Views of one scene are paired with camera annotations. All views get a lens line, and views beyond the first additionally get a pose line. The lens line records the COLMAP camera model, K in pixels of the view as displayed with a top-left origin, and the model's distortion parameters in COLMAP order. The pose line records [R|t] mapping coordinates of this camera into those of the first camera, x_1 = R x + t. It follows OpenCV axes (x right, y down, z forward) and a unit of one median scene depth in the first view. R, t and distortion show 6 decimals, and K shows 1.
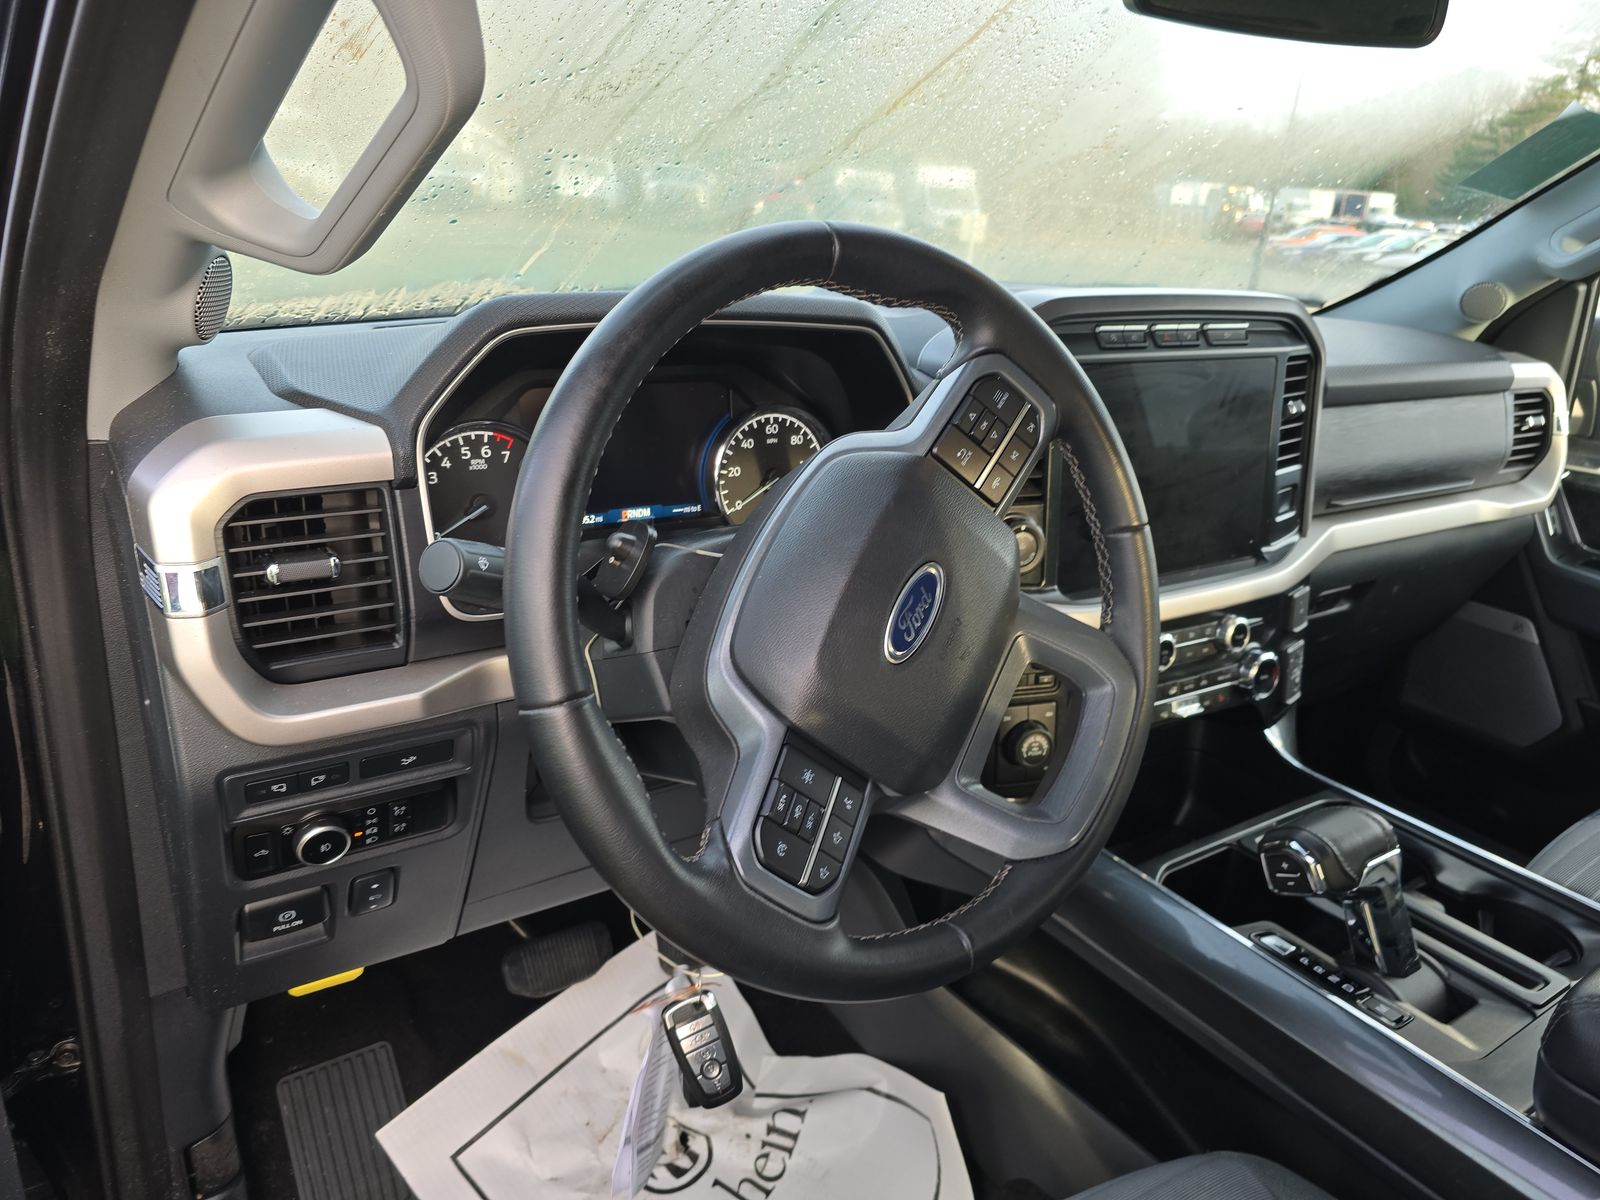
lens RADIAL K [[1071.8, 0, 815.4], [0, 1071.8, 598.6], [0, 0, 1]] dist [0.022102, -0.004898]
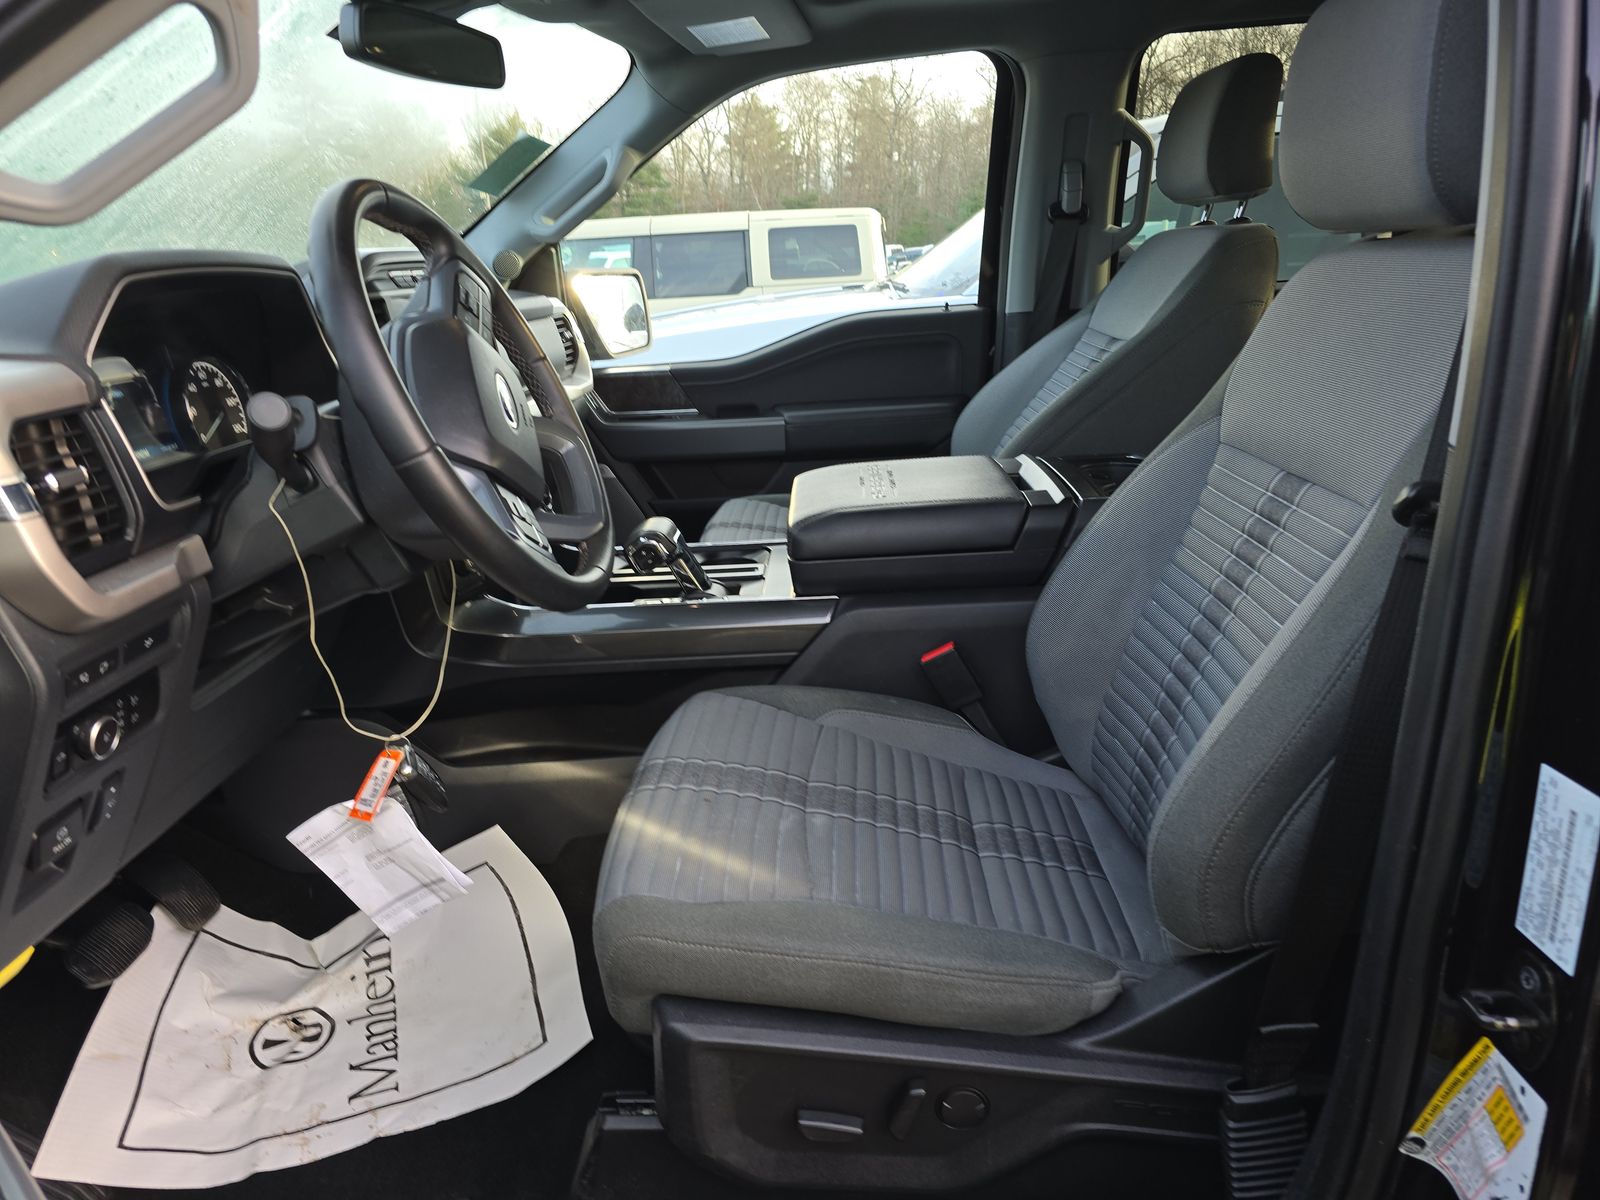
lens RADIAL K [[1055.1, 0, 795.1], [0, 1055.1, 600.7], [0, 0, 1]] dist [0.060888, -0.053008]
pose [[0.572830, -0.327518, 0.751397, -0.560344], [0.351964, 0.926172, 0.135378, 0.131626], [-0.740262, 0.186917, 0.645813, -0.210799]]
